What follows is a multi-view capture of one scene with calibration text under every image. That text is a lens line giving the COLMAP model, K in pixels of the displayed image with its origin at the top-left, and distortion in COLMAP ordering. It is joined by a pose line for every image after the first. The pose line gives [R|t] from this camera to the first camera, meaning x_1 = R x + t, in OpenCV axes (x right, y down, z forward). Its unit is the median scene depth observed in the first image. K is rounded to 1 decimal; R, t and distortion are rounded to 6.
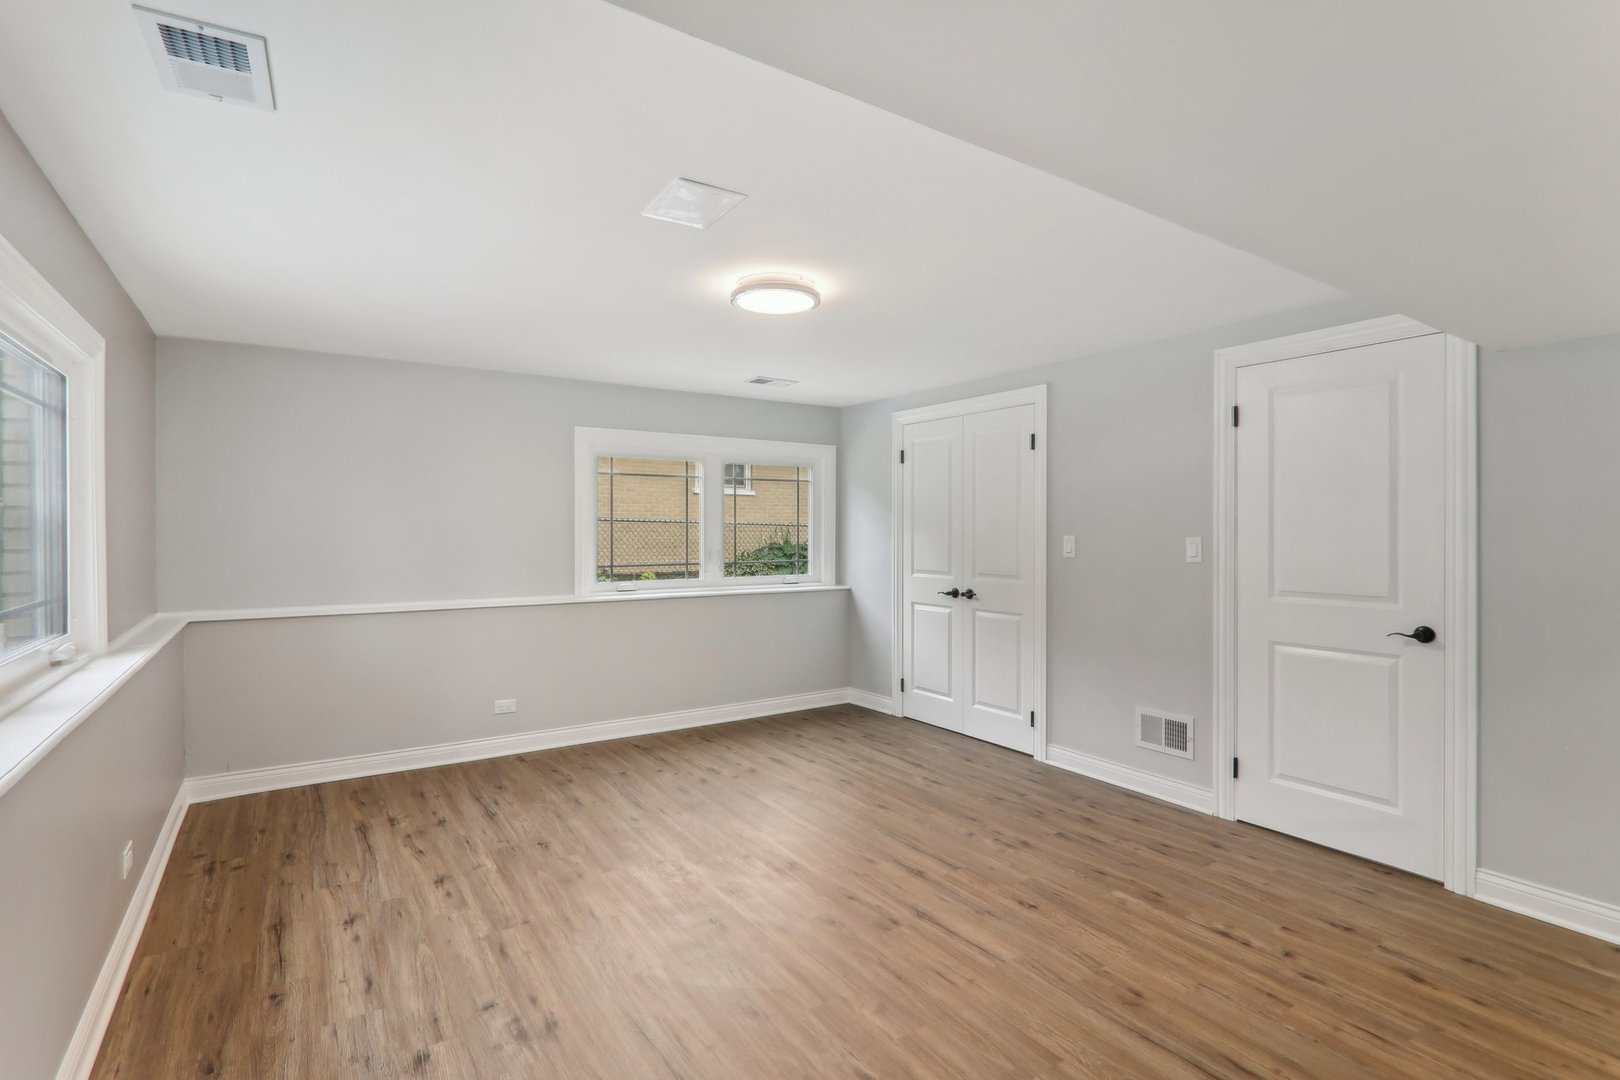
lens RADIAL K [[772.3, 0, 784.6], [0, 772.3, 534.9], [0, 0, 1]] dist [-0.006671, -0.001151]
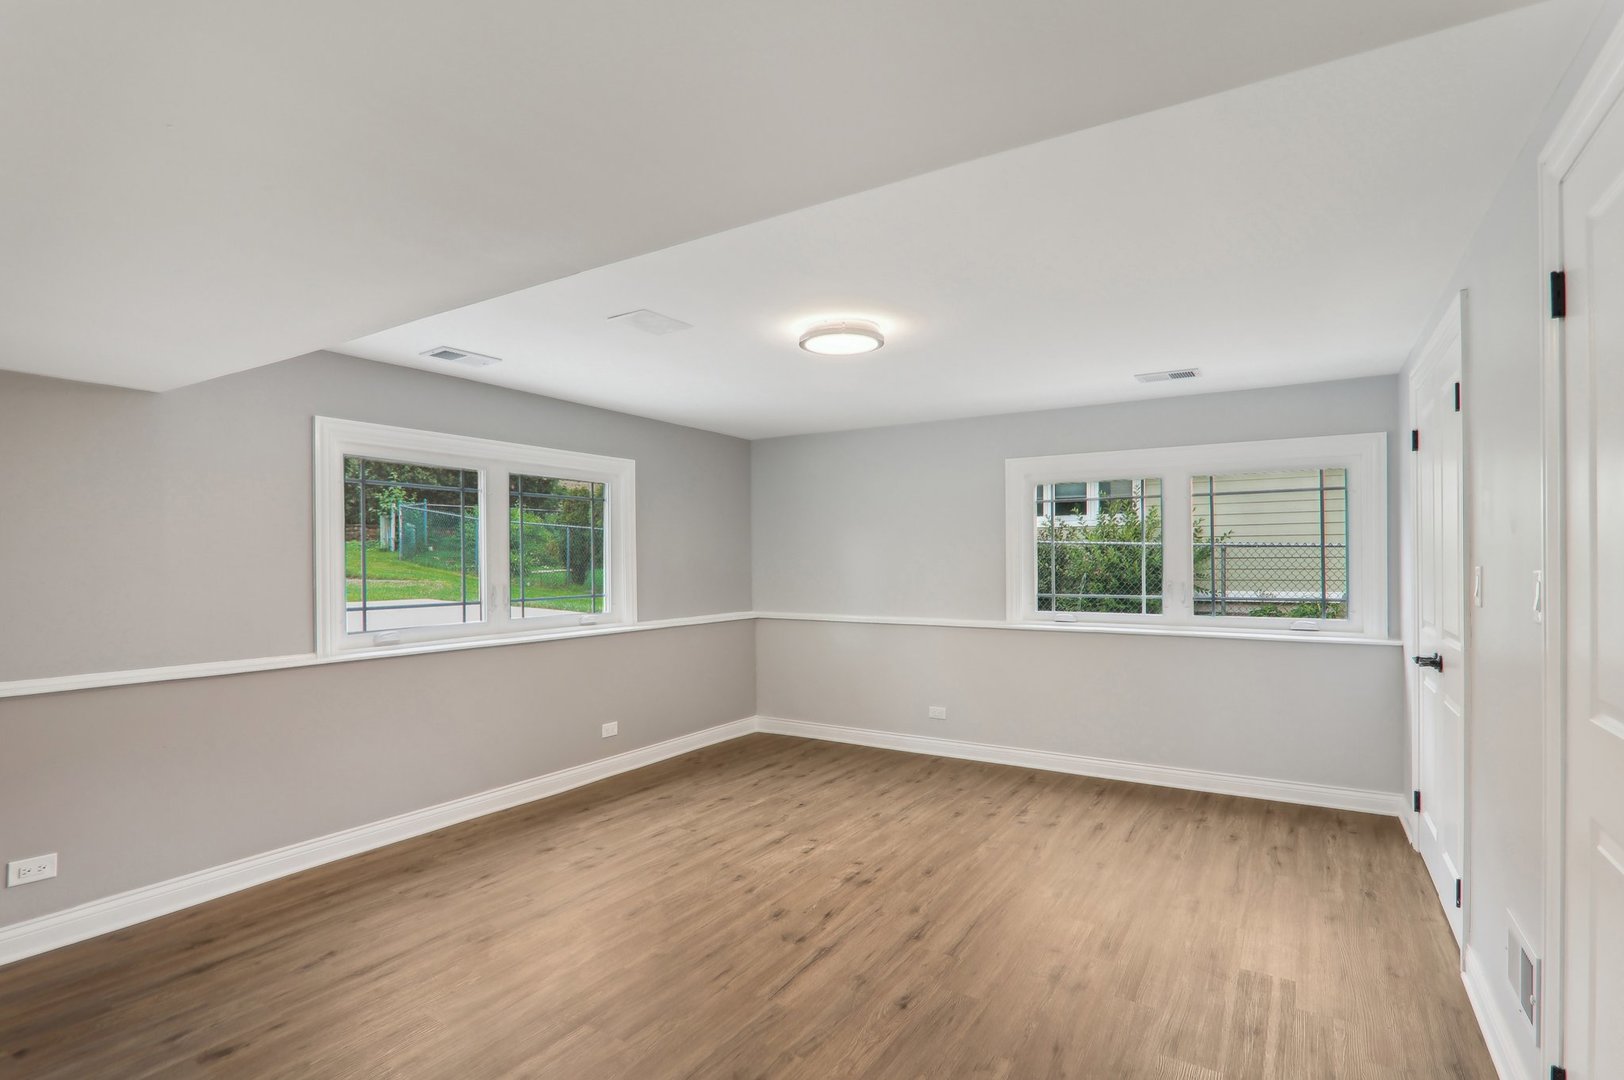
lens RADIAL K [[791.0, 0, 788.8], [0, 791.0, 567.5], [0, 0, 1]] dist [-0.009463, -0.000013]
pose [[0.415509, 0.005696, -0.909571, 0.760185], [-0.003391, 0.999983, 0.004713, 0.002313], [0.909583, 0.001126, 0.415521, 0.385619]]
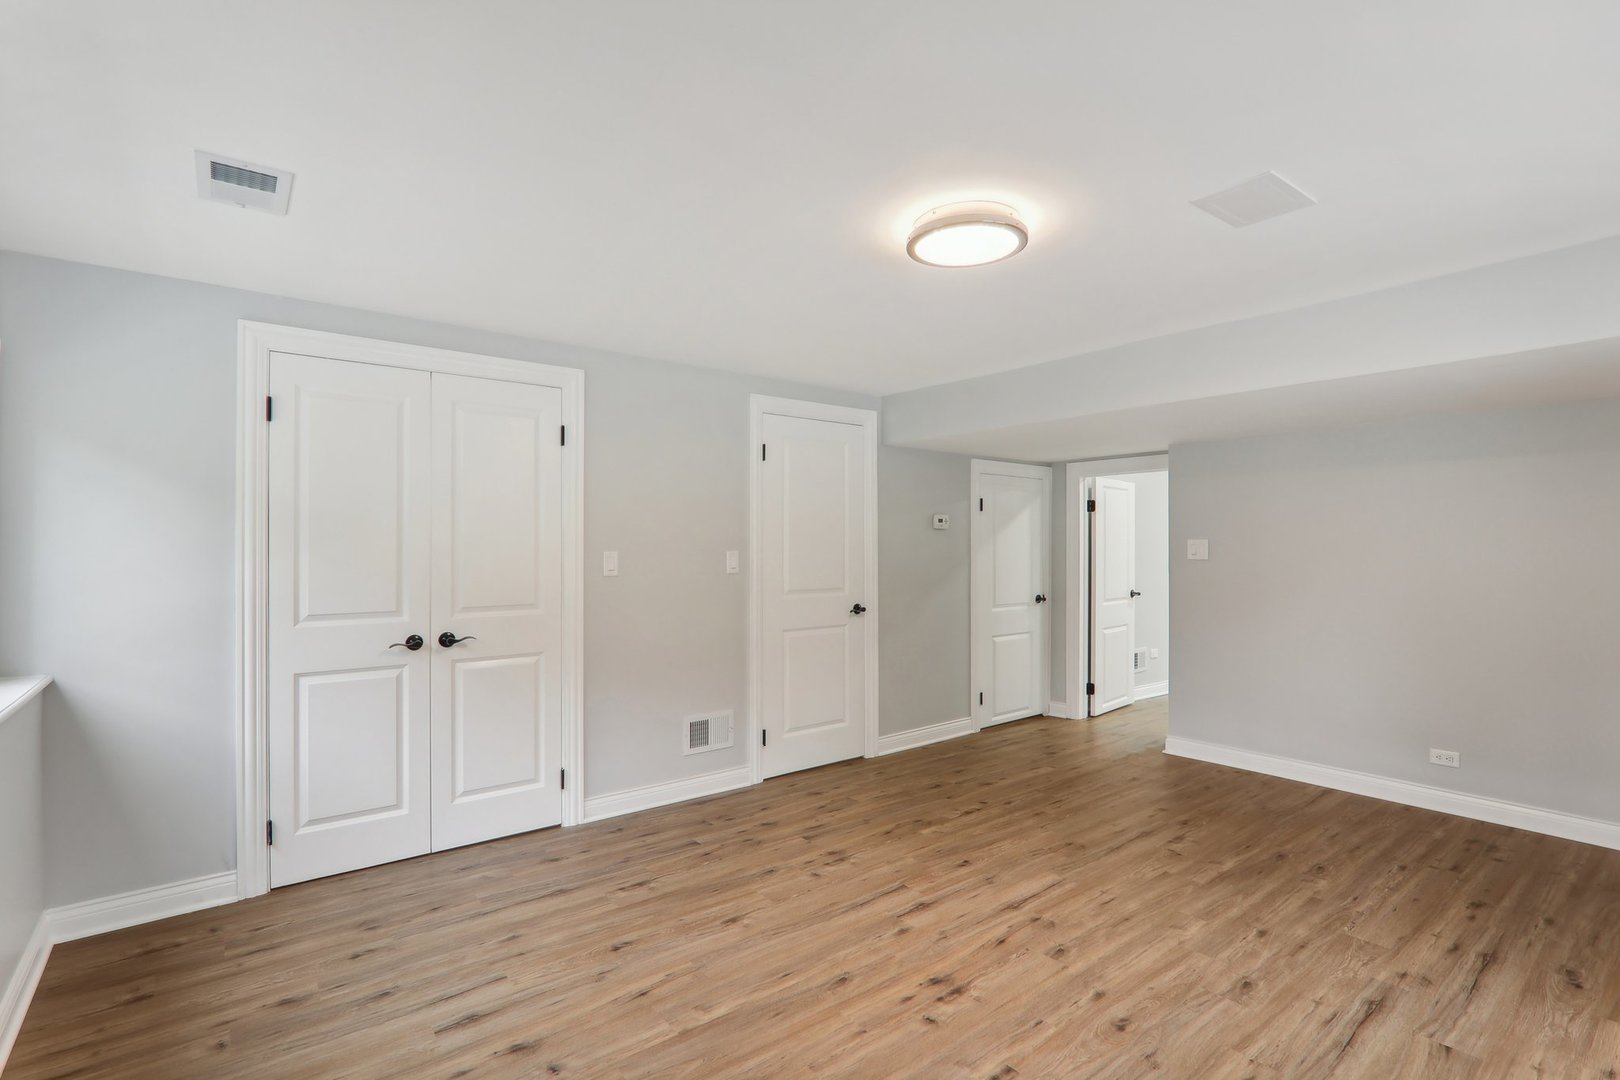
lens RADIAL K [[772.3, 0, 808.2], [0, 772.3, 537.0], [0, 0, 1]] dist [-0.006671, -0.001151]
pose [[-0.105593, 0.007425, 0.994382, -0.611781], [0.004698, 0.999965, -0.006968, -0.009242], [-0.994398, 0.003936, -0.105624, 0.993274]]
